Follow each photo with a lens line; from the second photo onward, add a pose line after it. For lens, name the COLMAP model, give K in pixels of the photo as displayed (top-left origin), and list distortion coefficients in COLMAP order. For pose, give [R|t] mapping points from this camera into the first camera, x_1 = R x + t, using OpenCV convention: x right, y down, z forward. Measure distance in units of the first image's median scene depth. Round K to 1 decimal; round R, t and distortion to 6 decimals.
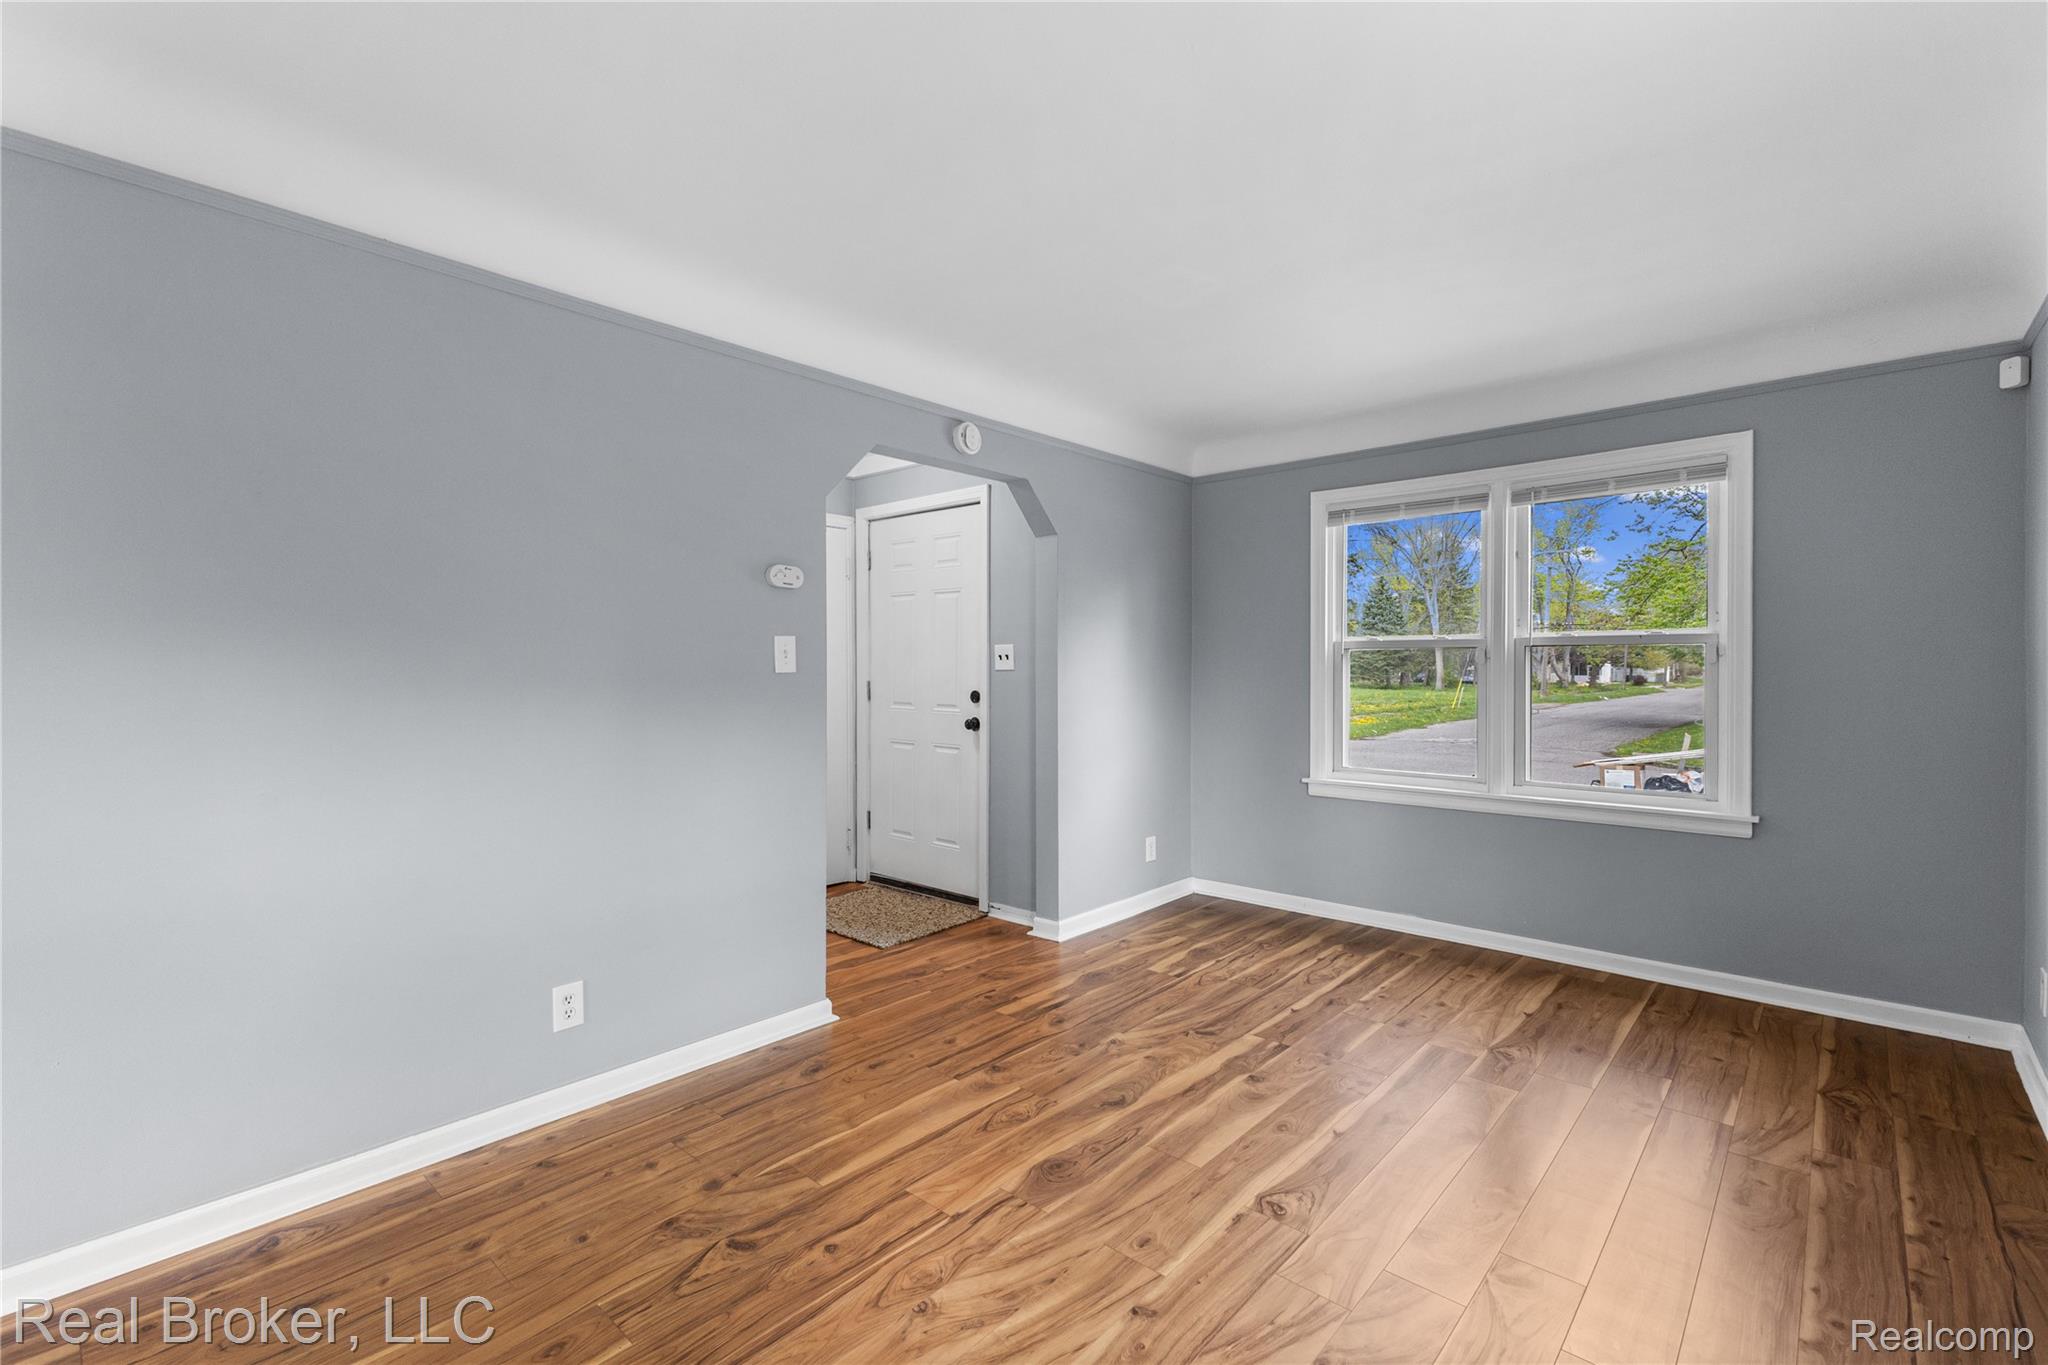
lens RADIAL K [[904.8, 0, 1026.7], [0, 904.8, 677.8], [0, 0, 1]] dist [0.018355, -0.004448]
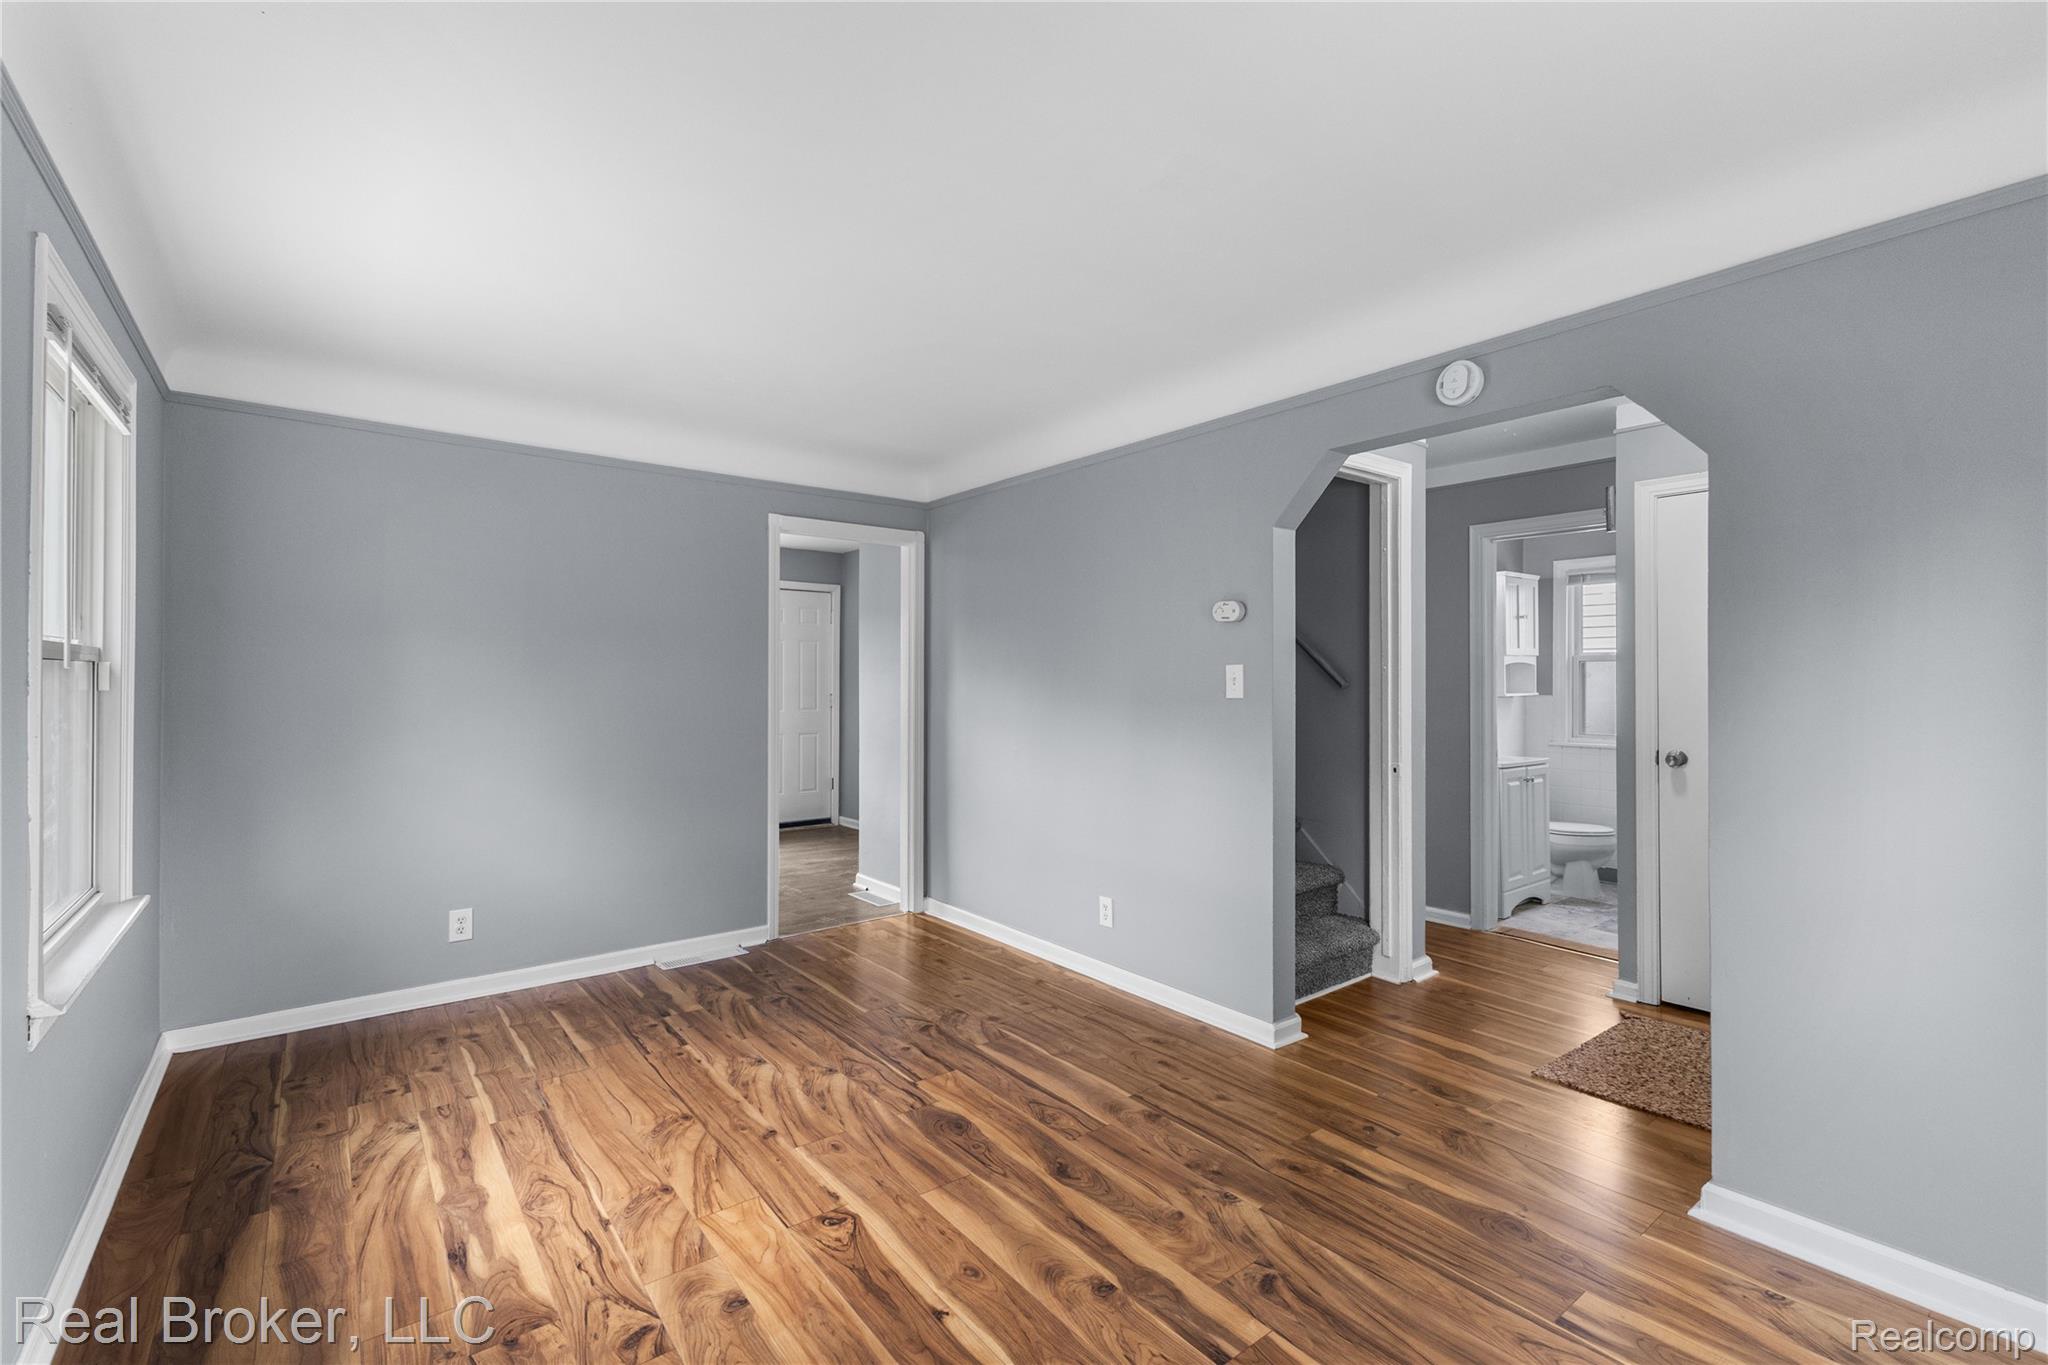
lens RADIAL K [[904.8, 0, 1026.7], [0, 904.8, 677.8], [0, 0, 1]] dist [0.018355, -0.004448]
pose [[-0.185755, -0.004181, -0.982587, 1.017680], [-0.010030, 0.999947, -0.002359, -0.030017], [0.982545, 0.009417, -0.185787, 1.136476]]
